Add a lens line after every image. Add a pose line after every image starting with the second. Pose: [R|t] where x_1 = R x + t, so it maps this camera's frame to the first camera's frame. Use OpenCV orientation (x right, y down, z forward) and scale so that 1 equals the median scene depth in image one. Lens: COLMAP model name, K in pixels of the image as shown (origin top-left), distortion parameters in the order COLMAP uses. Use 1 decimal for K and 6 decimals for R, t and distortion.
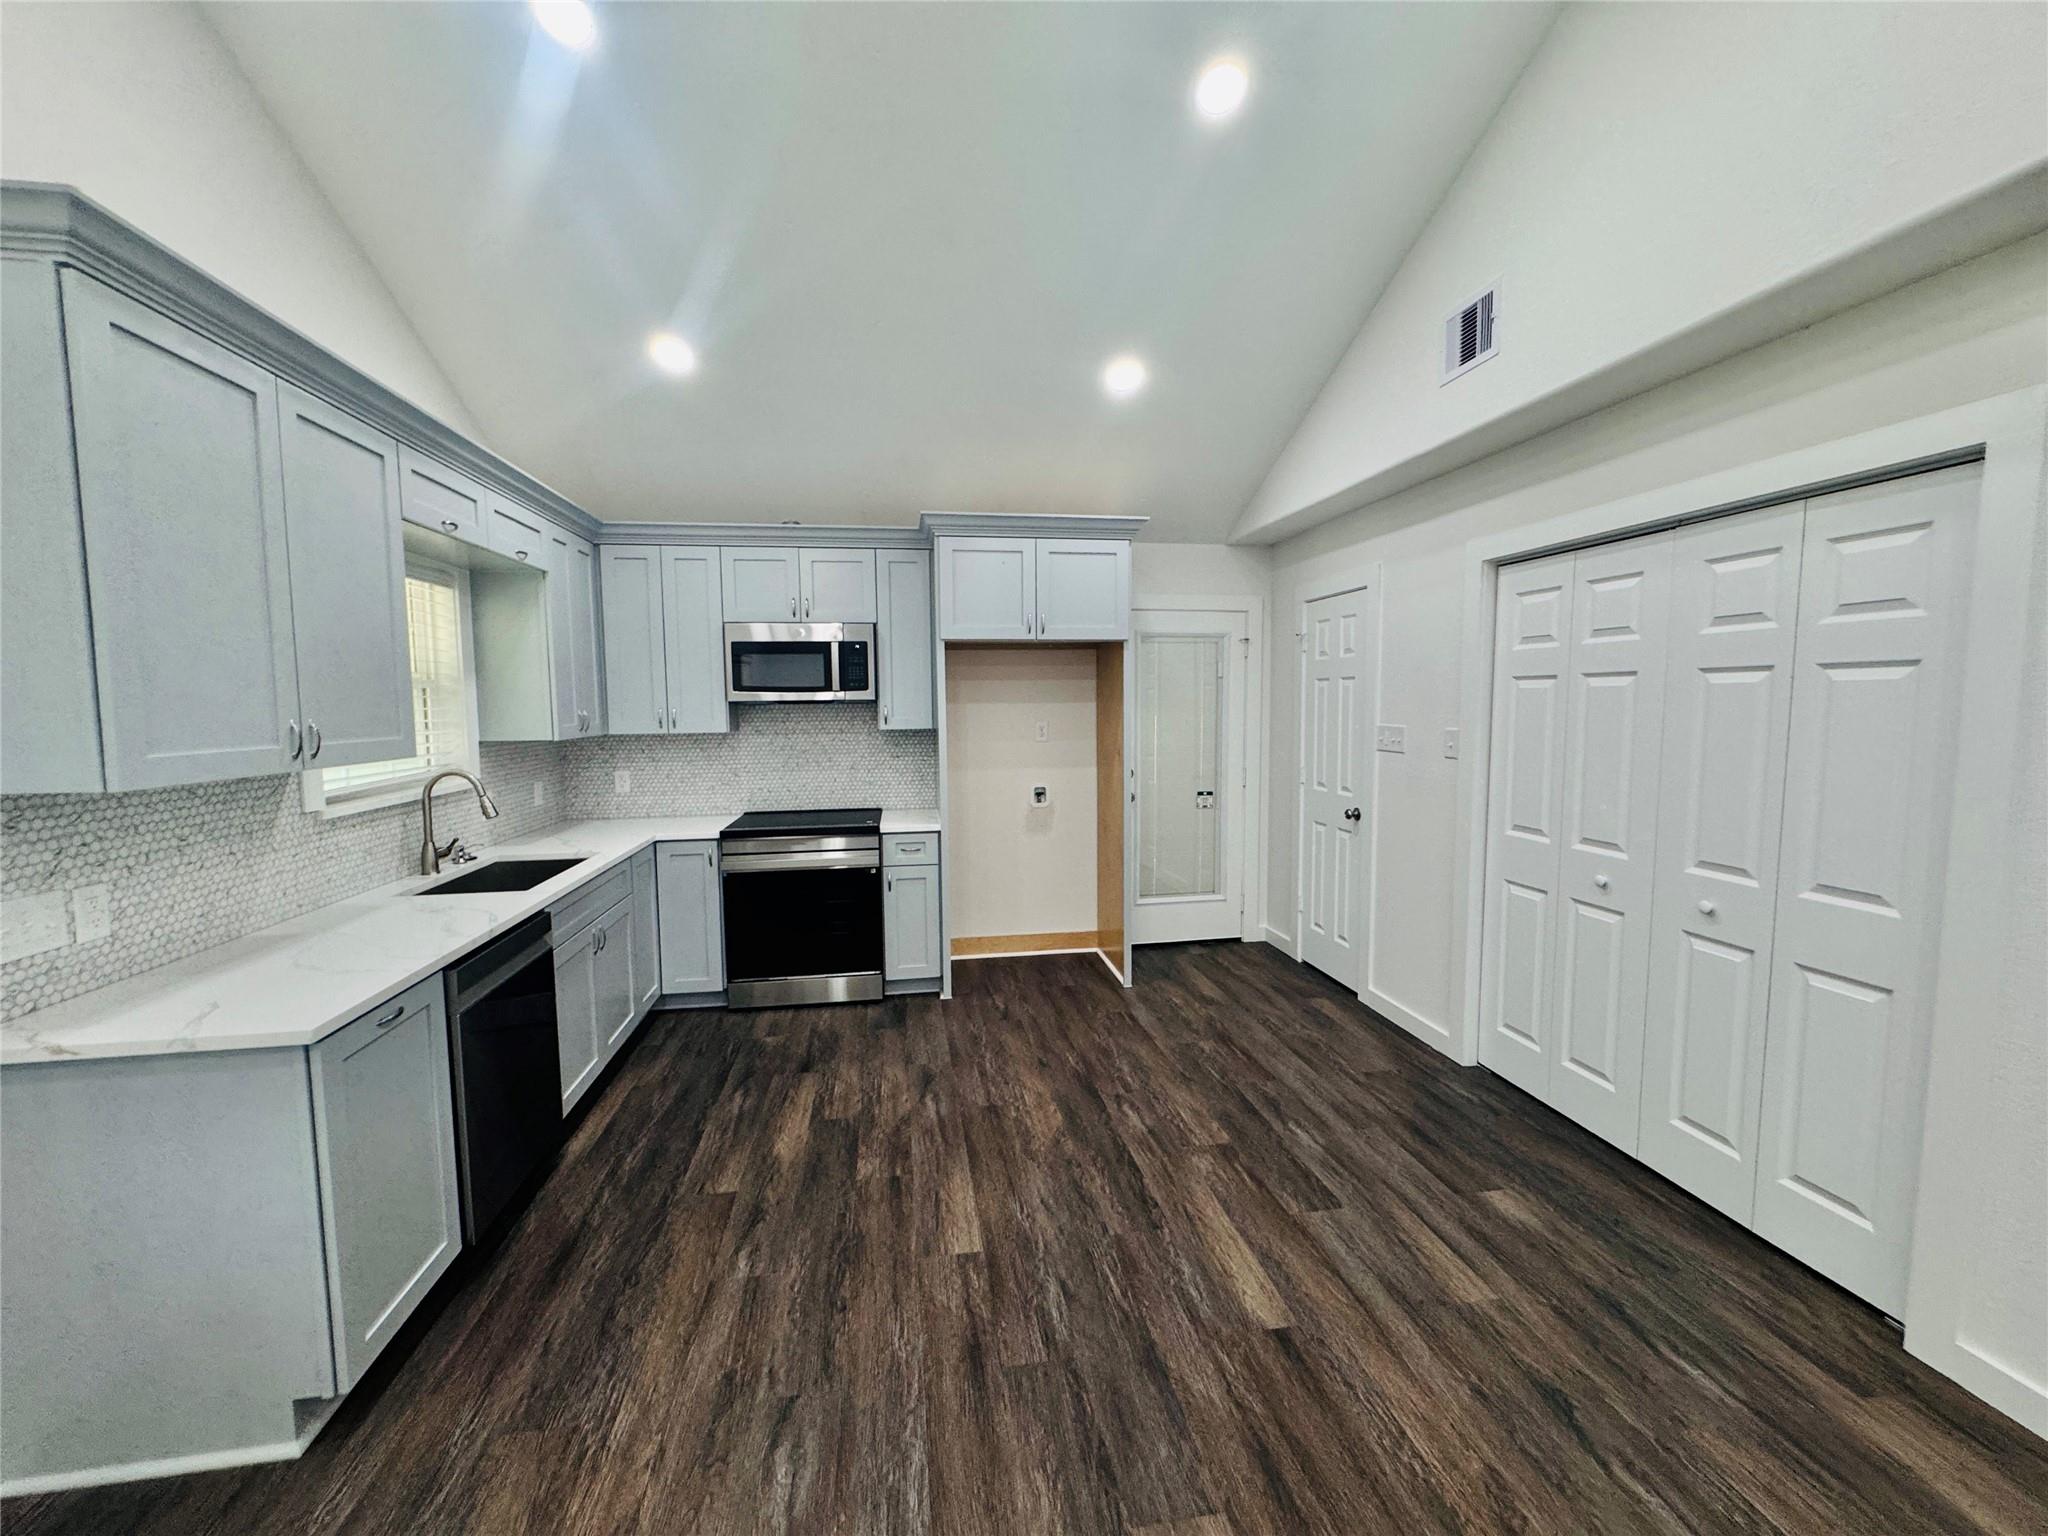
lens RADIAL K [[818.9, 0, 1024.3], [0, 818.9, 769.4], [0, 0, 1]] dist [-0.003926, 0.000427]
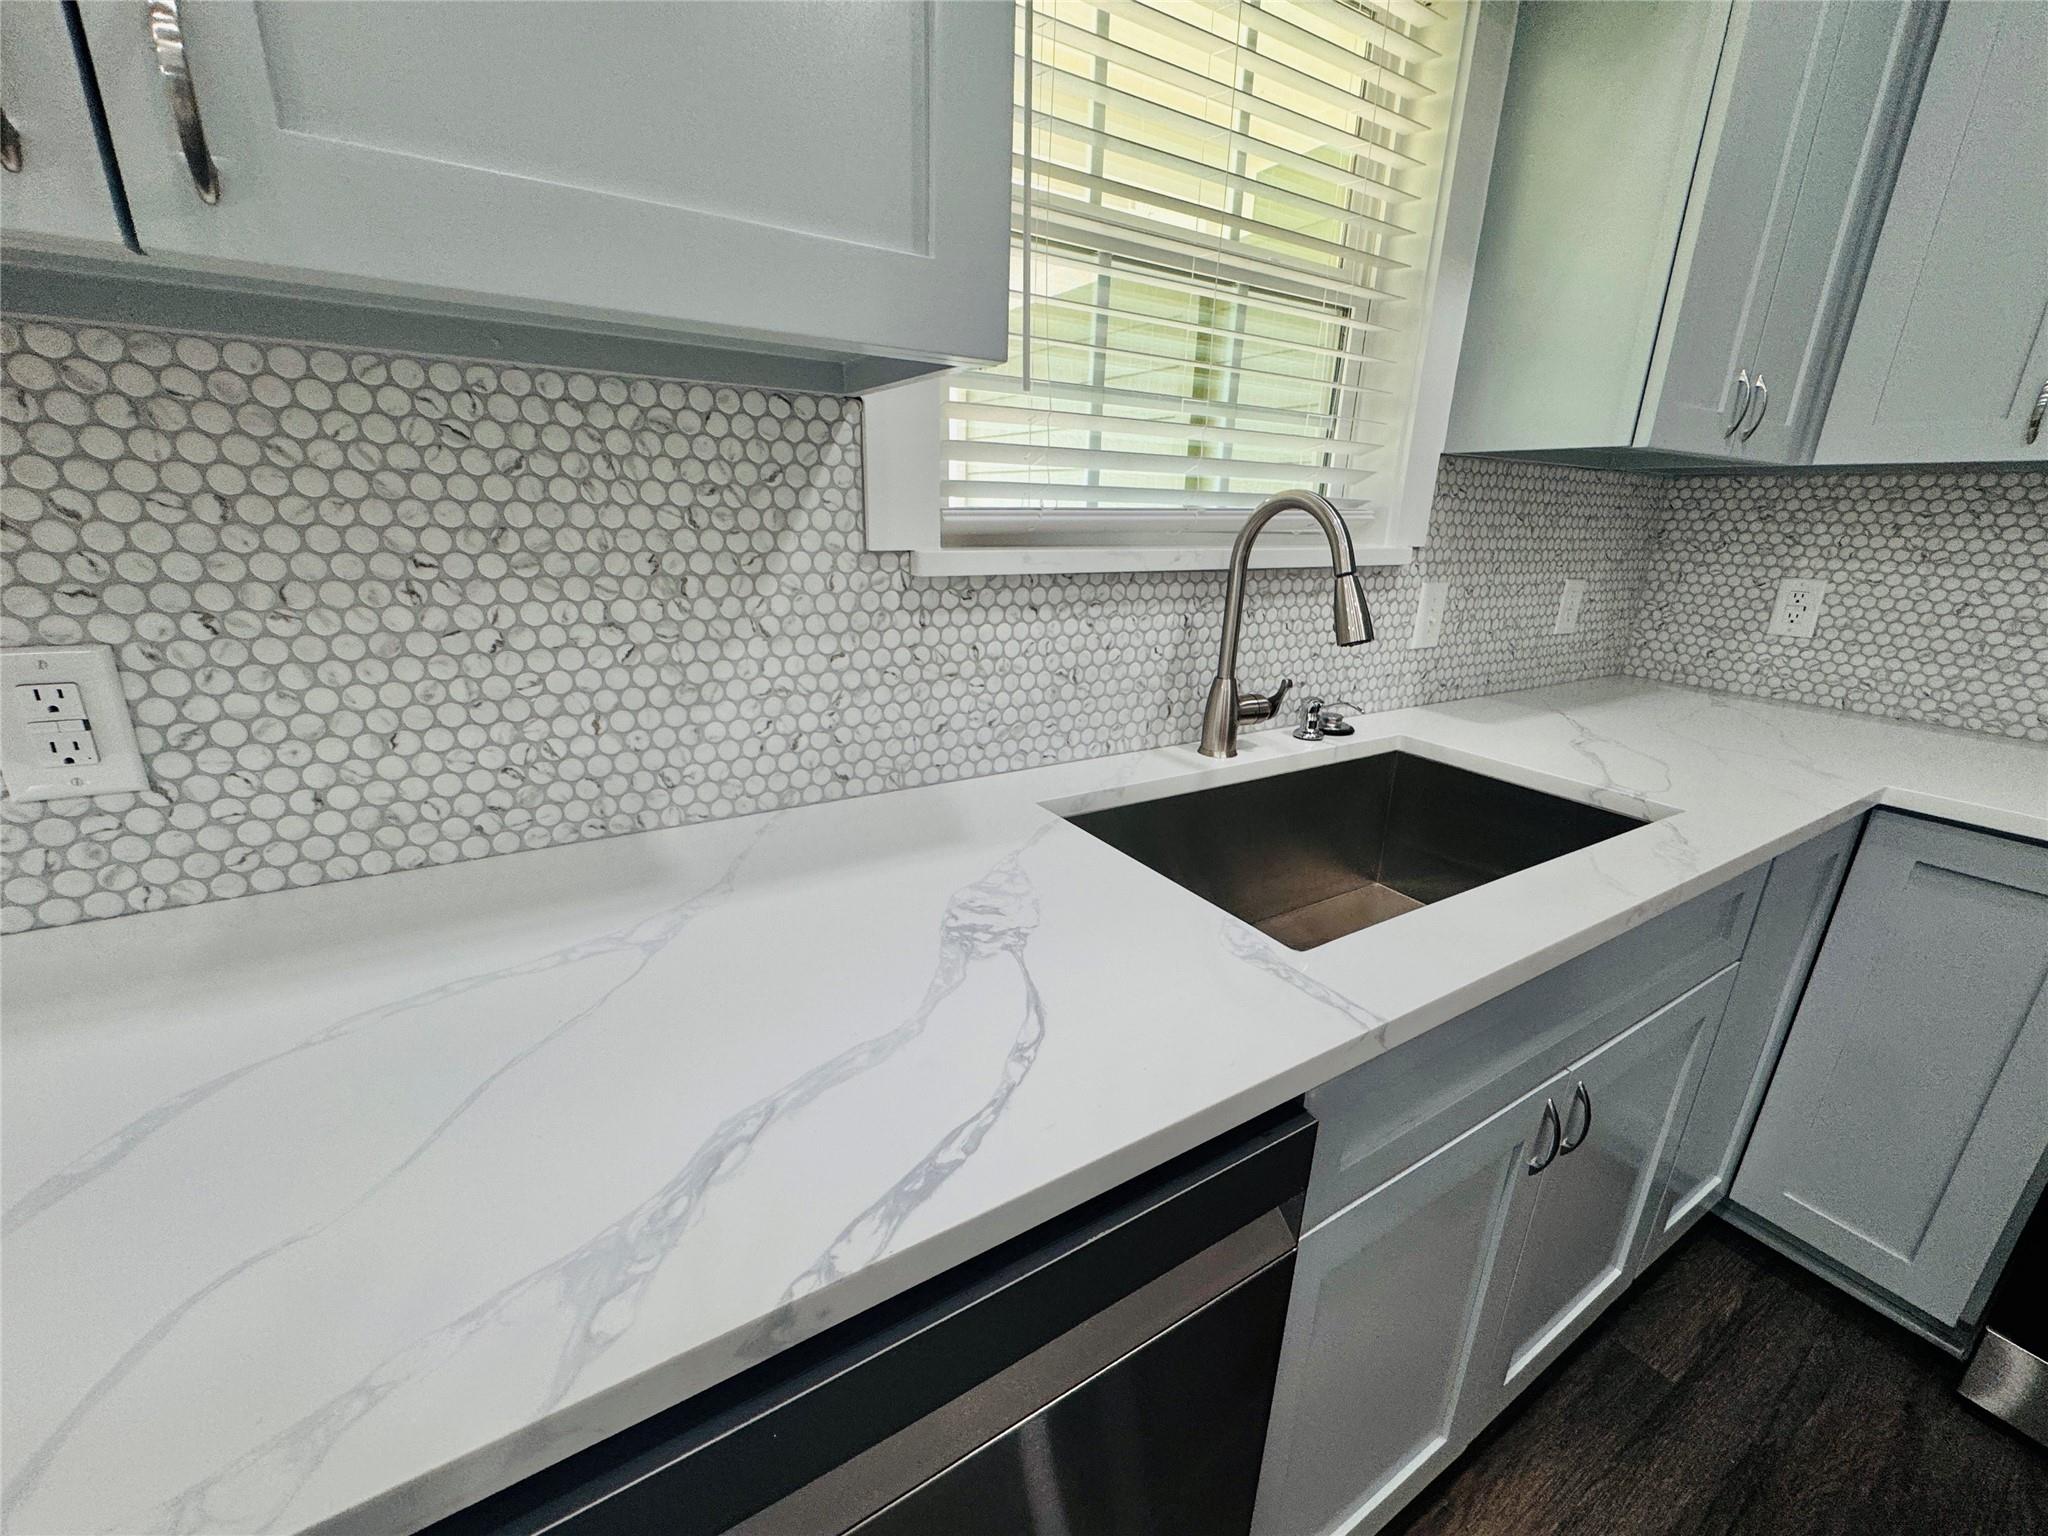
lens RADIAL K [[818.9, 0, 1024.2], [0, 818.9, 767.0], [0, 0, 1]] dist [-0.003926, 0.000427]
pose [[0.380497, 0.299010, -0.875109, -0.489927], [-0.109231, 0.954193, 0.278538, 0.035301], [0.918308, -0.010394, 0.395729, 0.924563]]
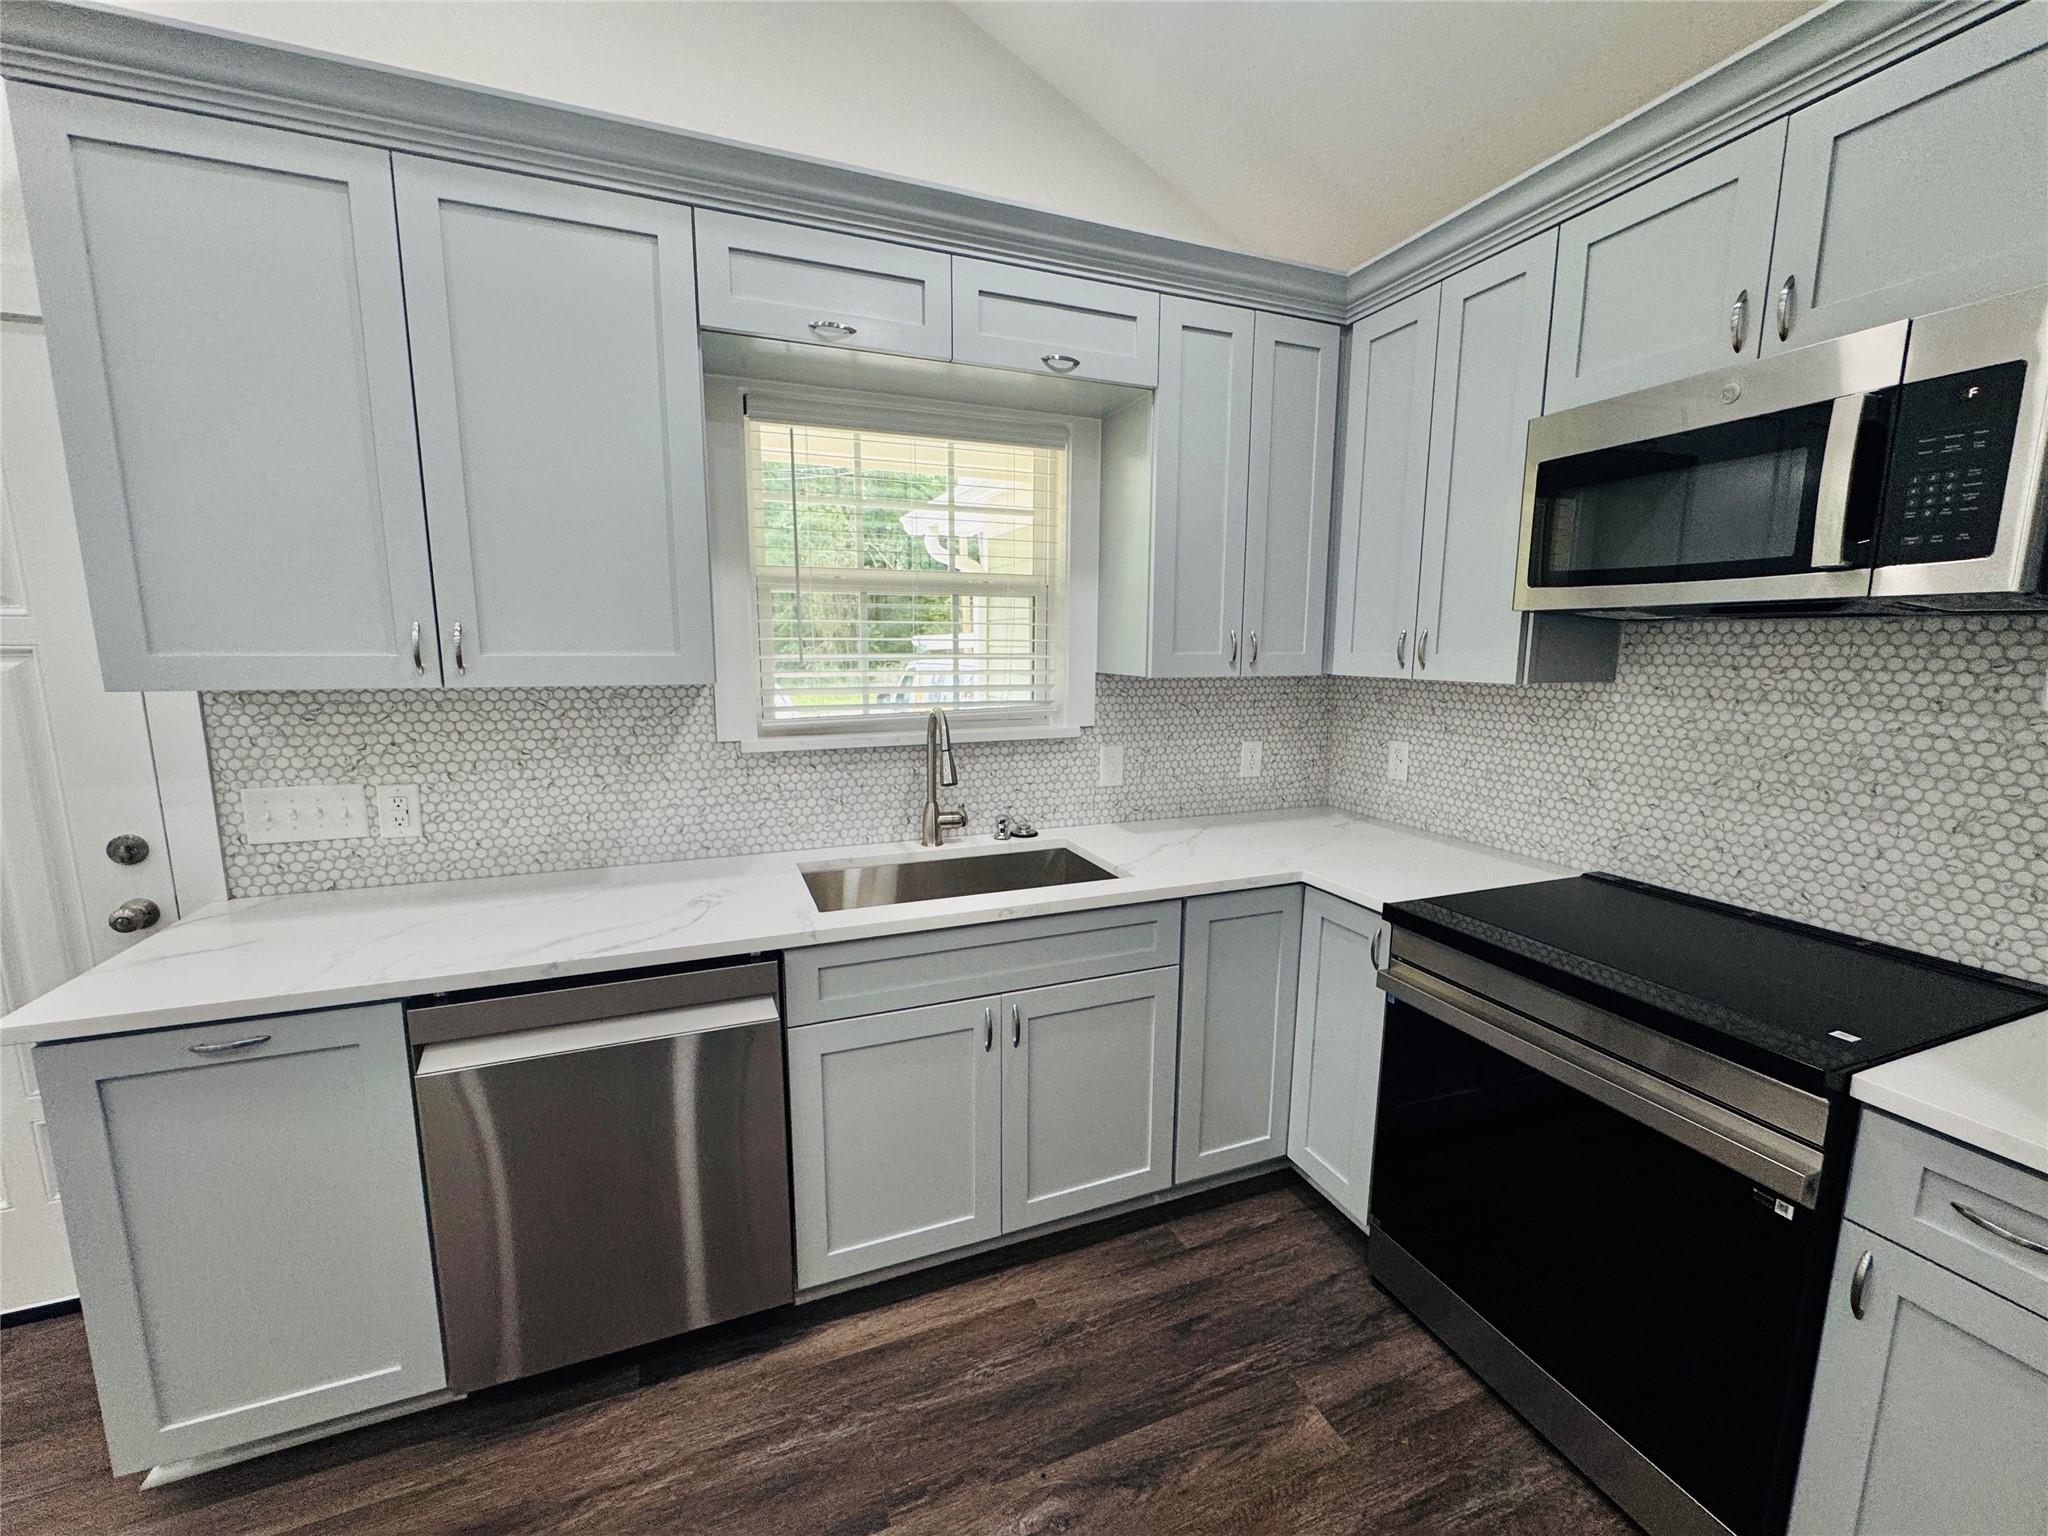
lens RADIAL K [[818.9, 0, 1024.9], [0, 818.9, 769.2], [0, 0, 1]] dist [-0.003926, 0.000427]
pose [[0.218031, 0.160542, -0.962647, 0.005313], [-0.089524, 0.985508, 0.144079, -0.069707], [0.971827, 0.054766, 0.229244, 1.129879]]
